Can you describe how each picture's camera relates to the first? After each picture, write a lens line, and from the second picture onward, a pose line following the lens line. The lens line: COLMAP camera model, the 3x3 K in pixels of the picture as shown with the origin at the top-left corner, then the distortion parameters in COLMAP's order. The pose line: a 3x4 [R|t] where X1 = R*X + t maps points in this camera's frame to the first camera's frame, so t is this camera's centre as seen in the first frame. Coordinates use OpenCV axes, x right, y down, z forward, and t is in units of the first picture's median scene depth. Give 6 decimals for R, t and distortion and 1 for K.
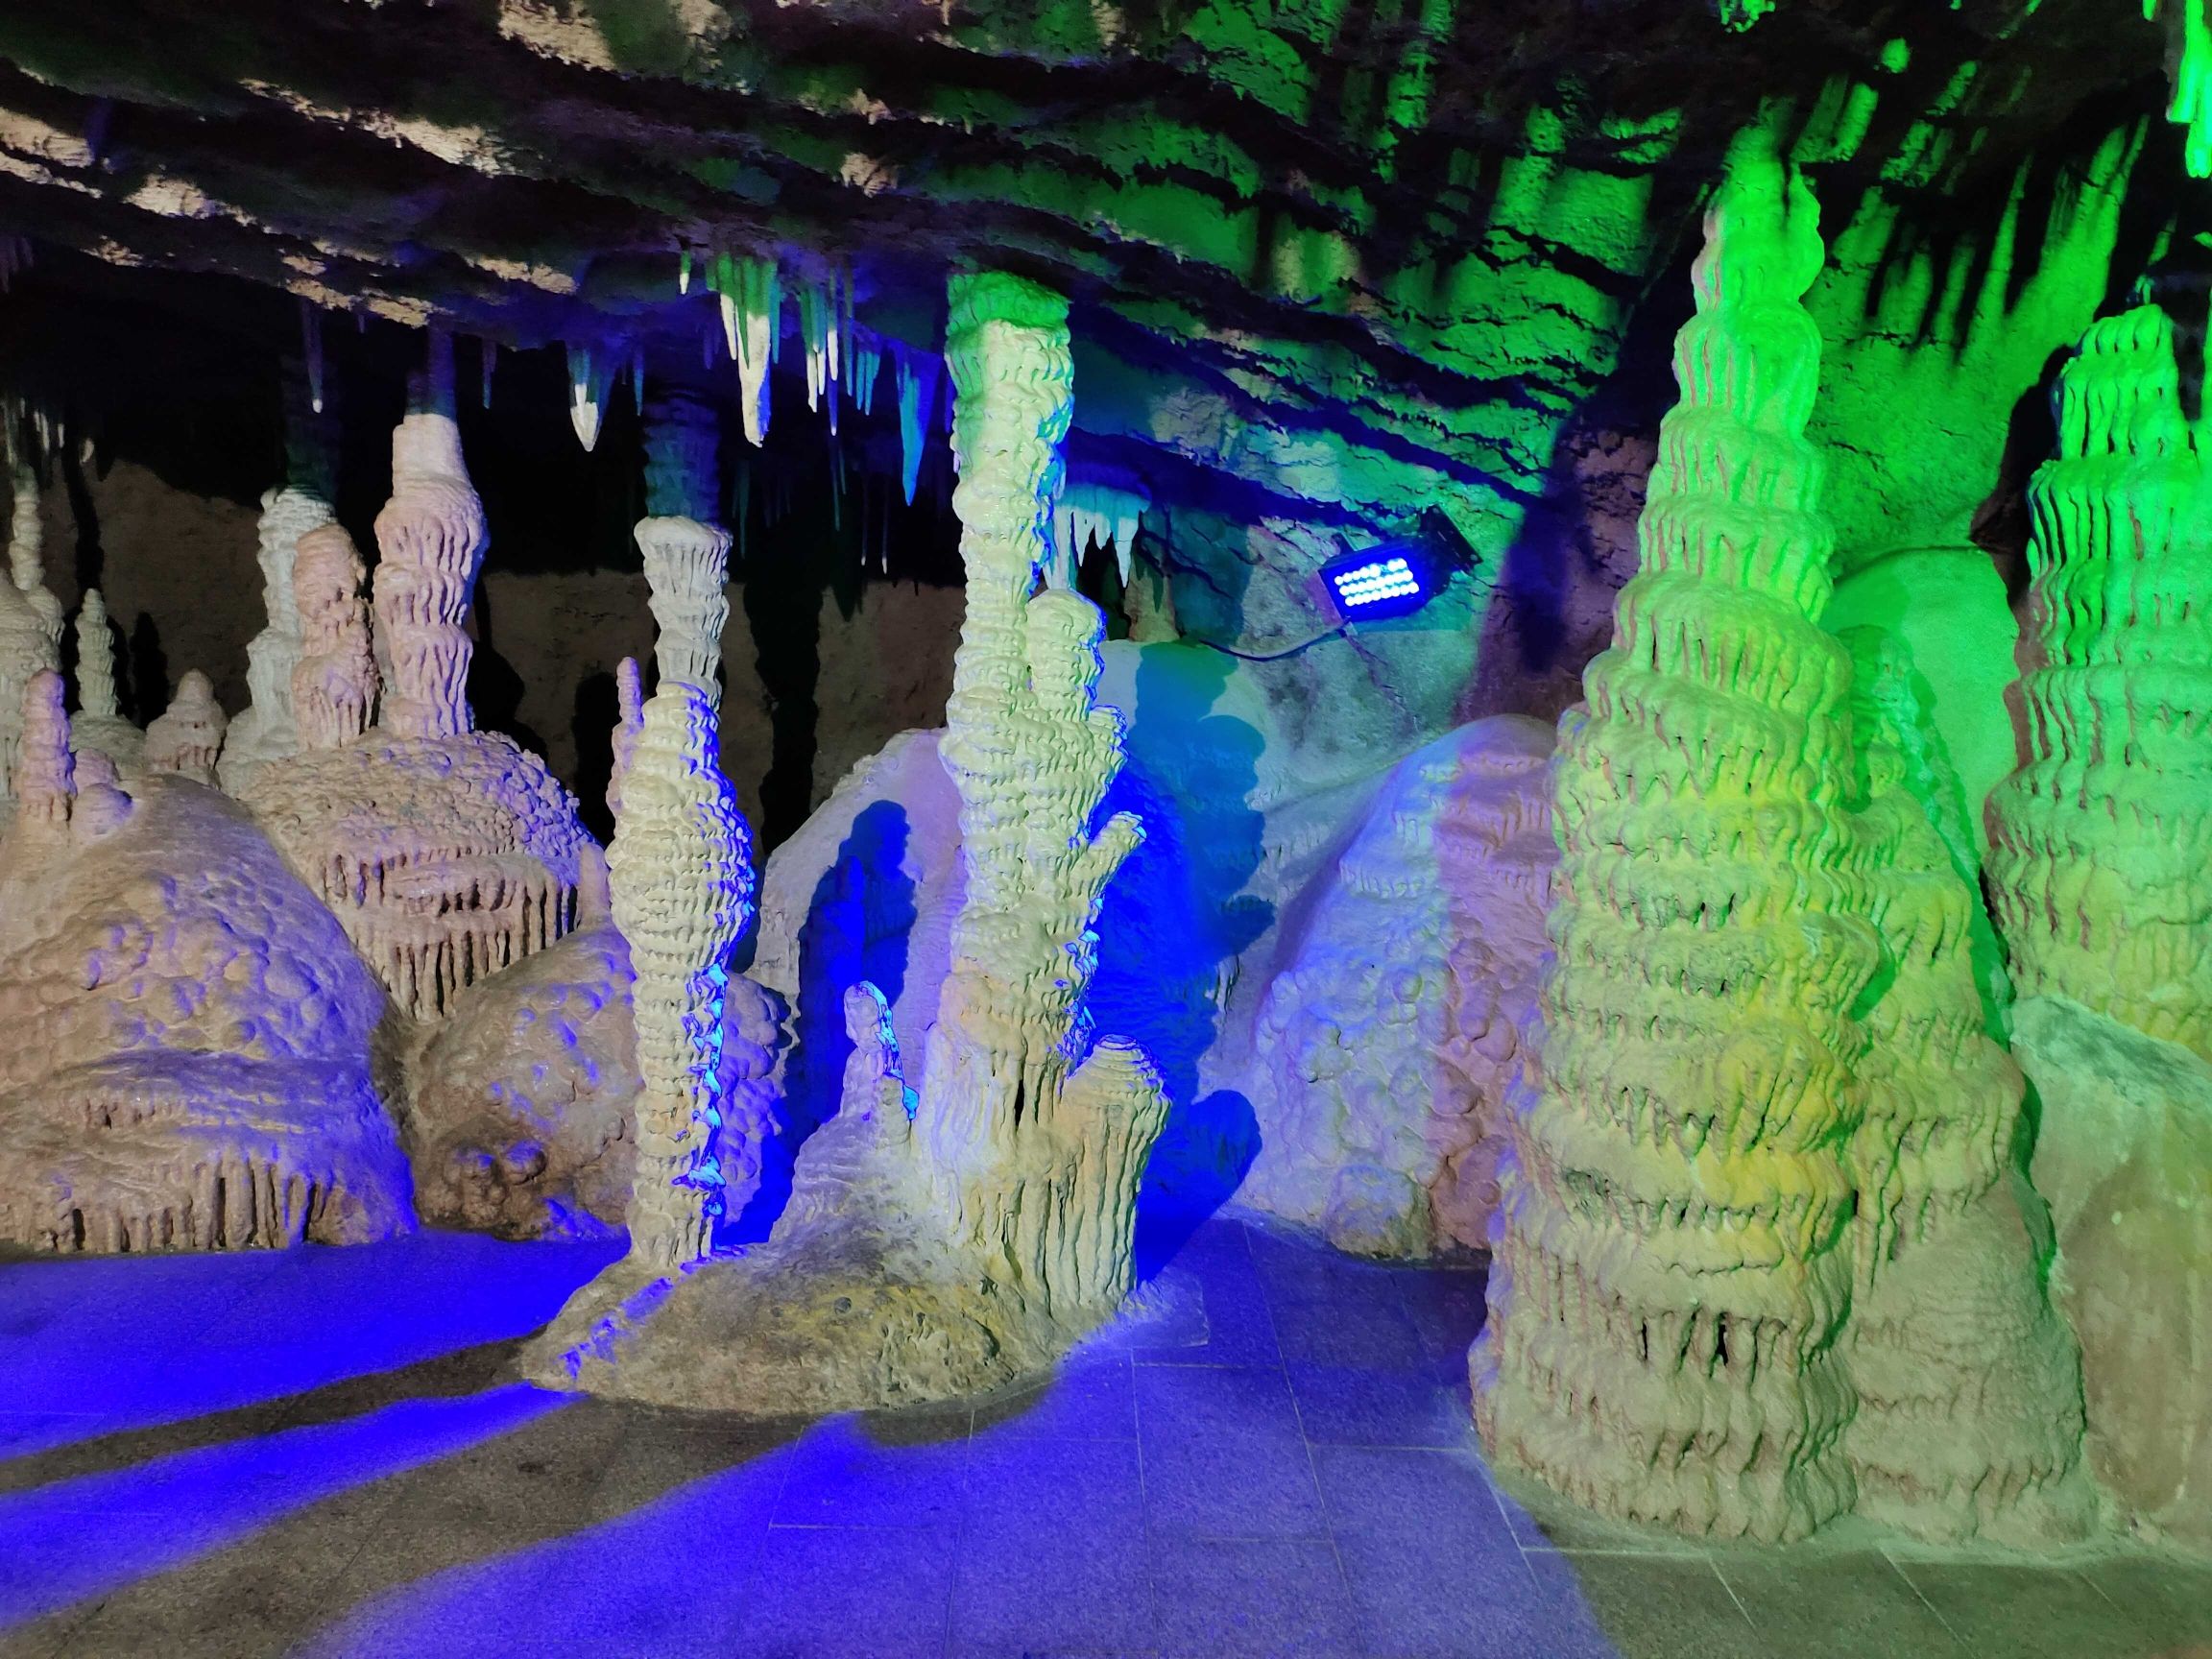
lens RADIAL K [[1562.1, 0, 1123.5], [0, 1562.1, 839.6], [0, 0, 1]] dist [-0.005017, -0.018896]
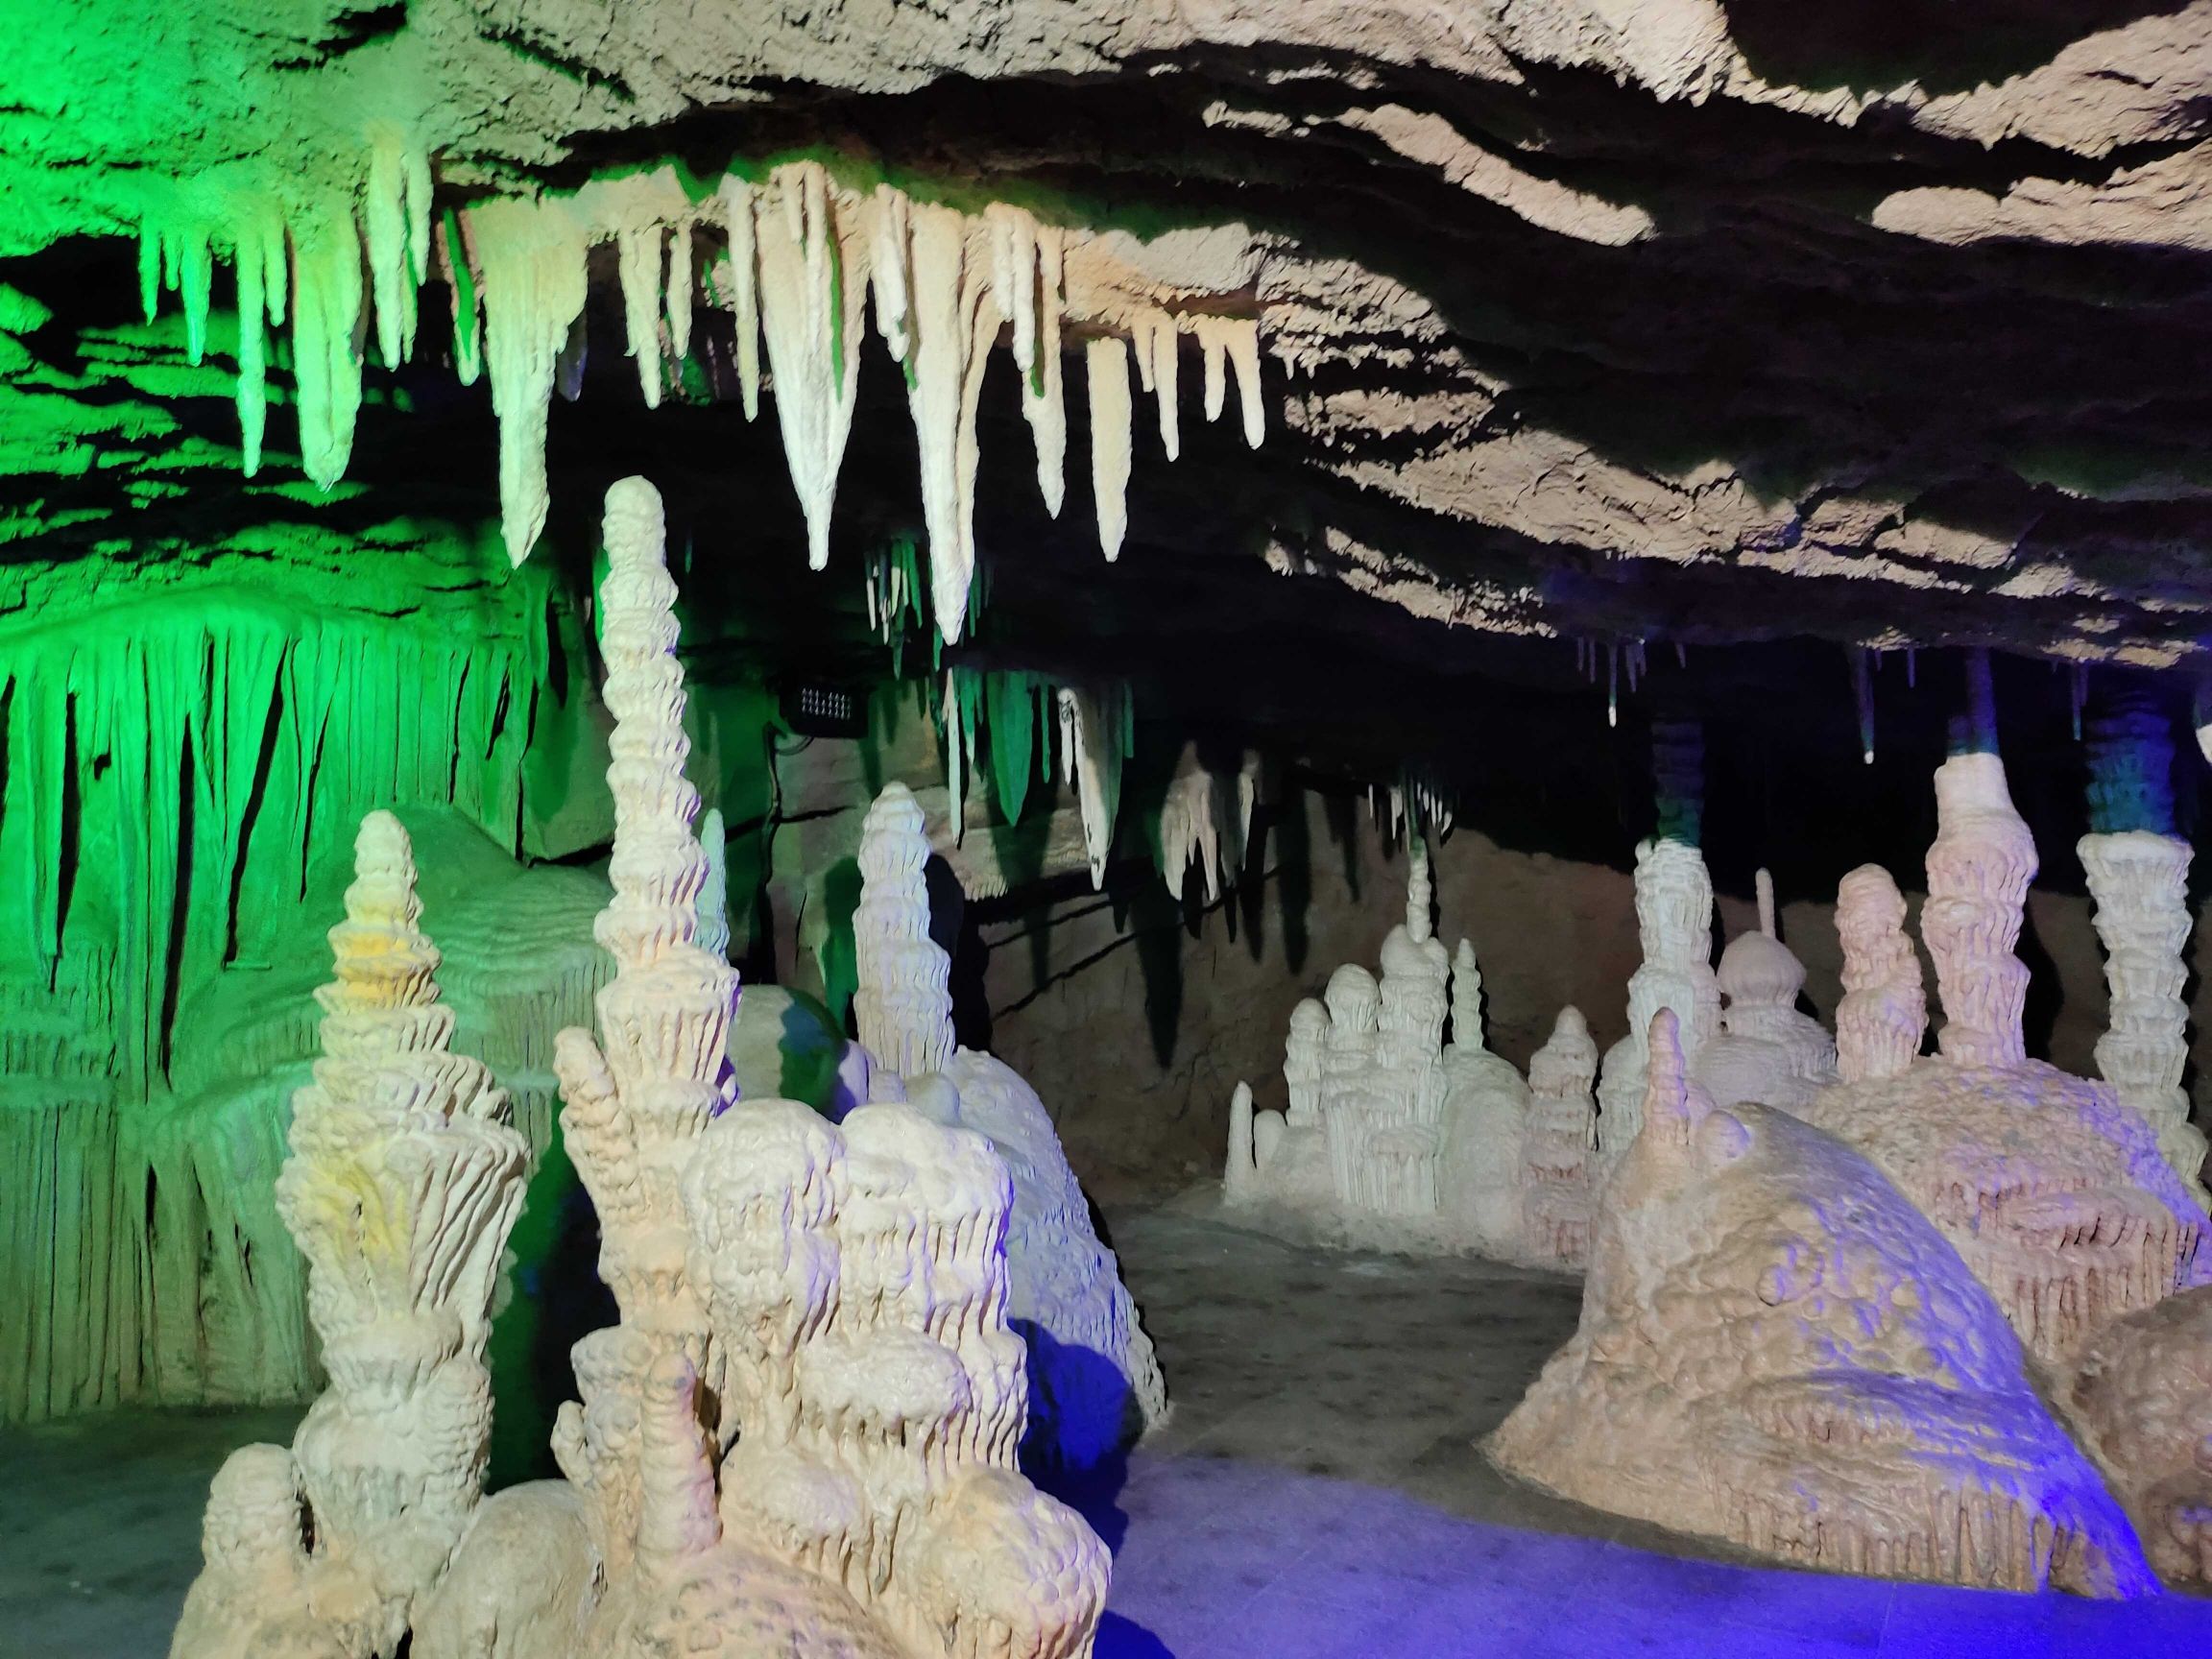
lens RADIAL K [[1562.1, 0, 1113.2], [0, 1562.1, 838.9], [0, 0, 1]] dist [-0.005017, -0.018896]
pose [[0.830832, -0.088703, -0.549409, -0.412593], [-0.026330, 0.979845, -0.198015, 0.005654], [0.555901, 0.178983, 0.811751, -0.182197]]
